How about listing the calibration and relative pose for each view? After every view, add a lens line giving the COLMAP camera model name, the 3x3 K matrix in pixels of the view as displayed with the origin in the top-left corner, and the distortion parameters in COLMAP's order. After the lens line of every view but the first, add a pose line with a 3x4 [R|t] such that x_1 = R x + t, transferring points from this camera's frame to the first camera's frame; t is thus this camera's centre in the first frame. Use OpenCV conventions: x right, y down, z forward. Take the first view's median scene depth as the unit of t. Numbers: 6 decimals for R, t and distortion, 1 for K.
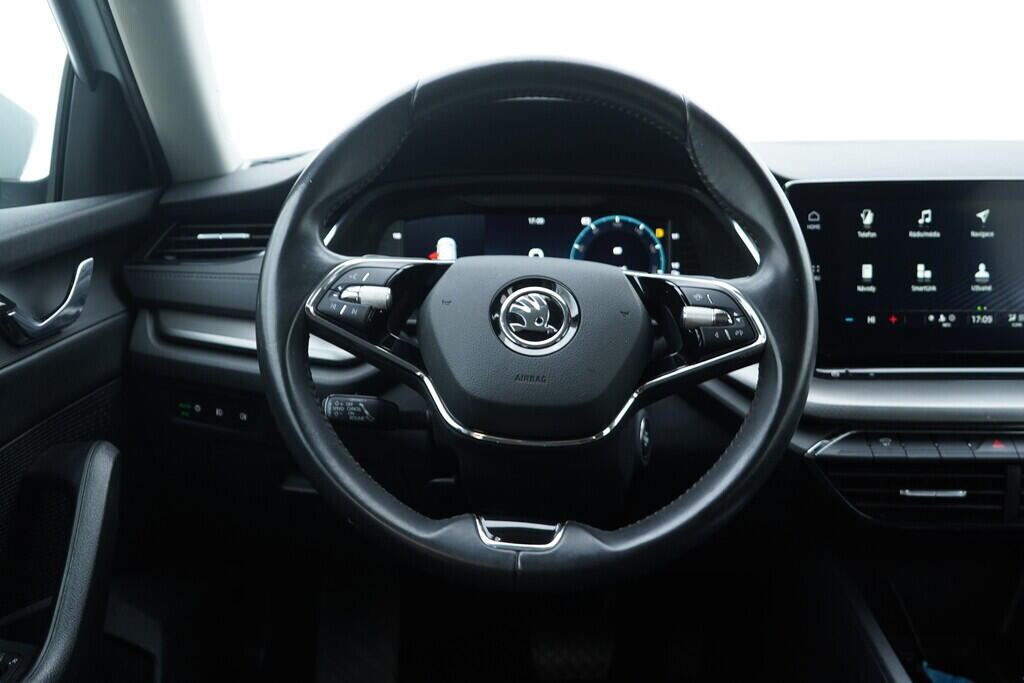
lens RADIAL K [[1076.8, 0, 512.0], [0, 1076.8, 341.5], [0, 0, 1]] dist [0.000167, -0.000213]
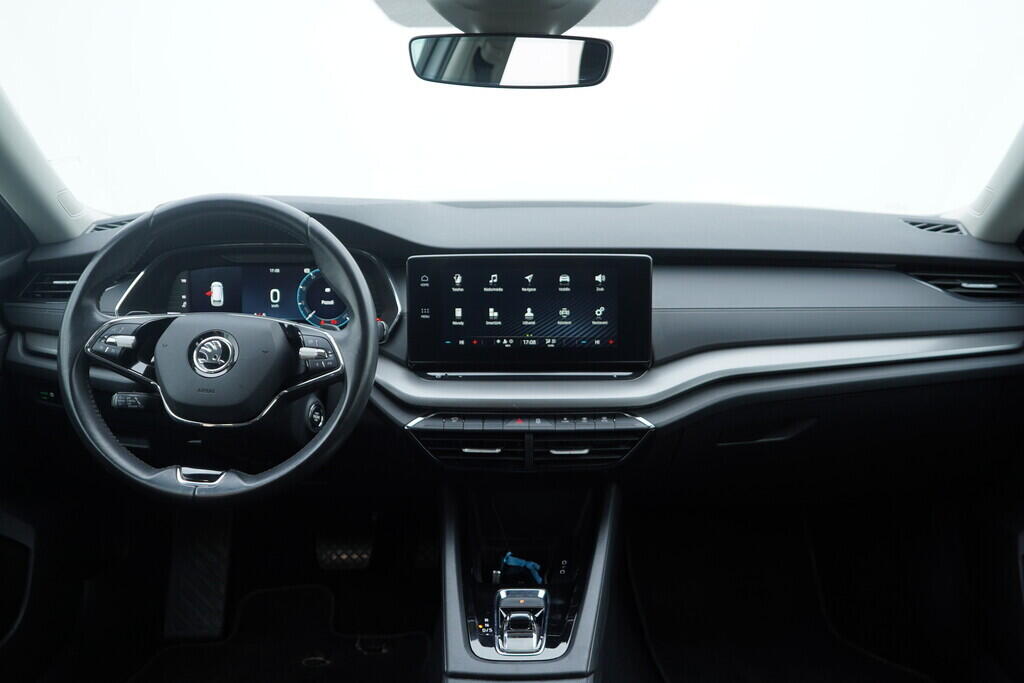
lens RADIAL K [[1076.8, 0, 512.0], [0, 1076.8, 341.5], [0, 0, 1]] dist [0.000167, -0.000213]
pose [[0.999990, -0.000657, -0.004524, 0.418543], [0.000974, 0.997505, 0.070592, -0.135768], [0.004466, -0.070596, 0.997495, -0.610277]]
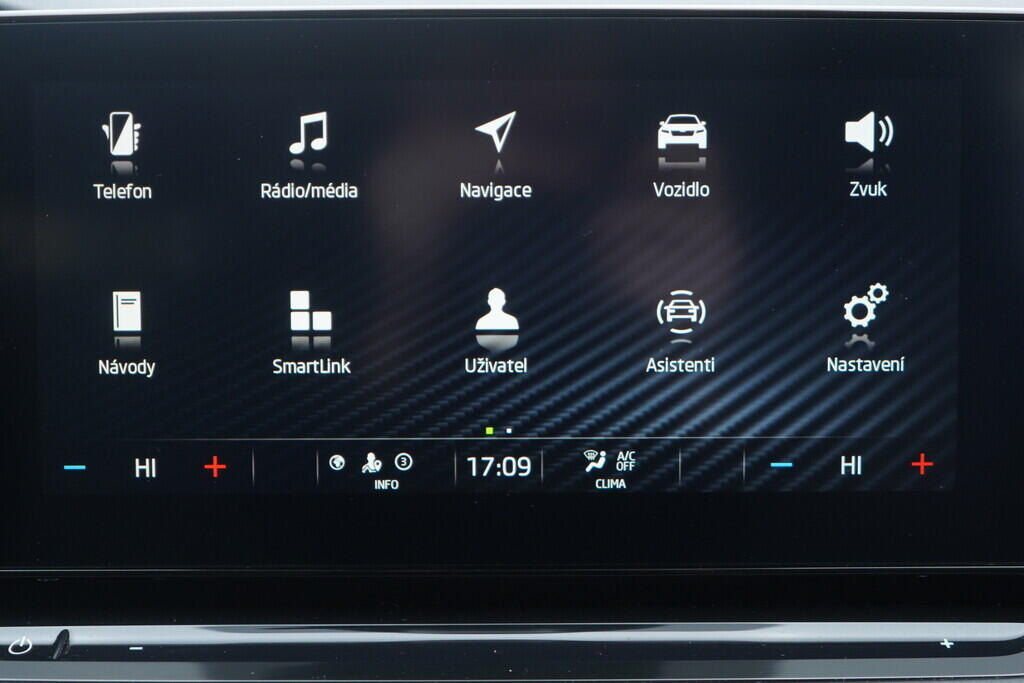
lens RADIAL K [[1076.8, 0, 512.0], [0, 1076.8, 341.5], [0, 0, 1]] dist [0.000167, -0.000213]
pose [[0.999766, -0.001311, 0.021602, 0.434495], [0.001043, 0.999922, 0.012415, -0.060523], [-0.021617, -0.012389, 0.999690, 0.692191]]
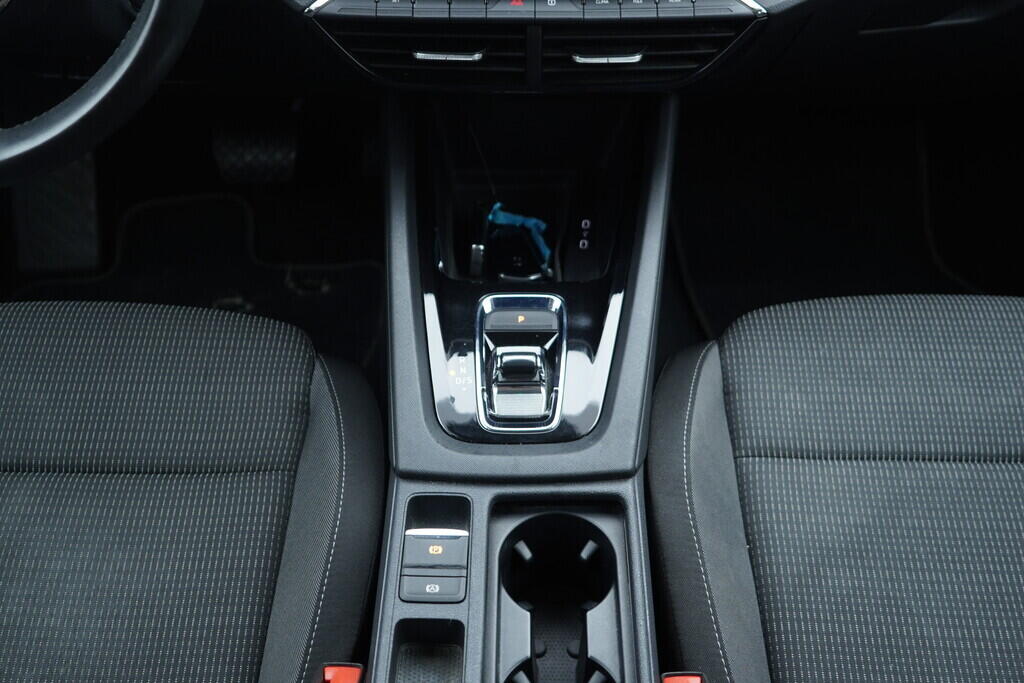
lens RADIAL K [[1083.2, 0, 516.1], [0, 1083.2, 364.7], [0, 0, 1]] dist [0.000839, 0.007653]
pose [[0.999852, -0.005223, 0.016413, 0.406312], [-0.004284, 0.847544, 0.530709, -0.117621], [-0.016683, -0.530700, 0.847395, 0.074202]]
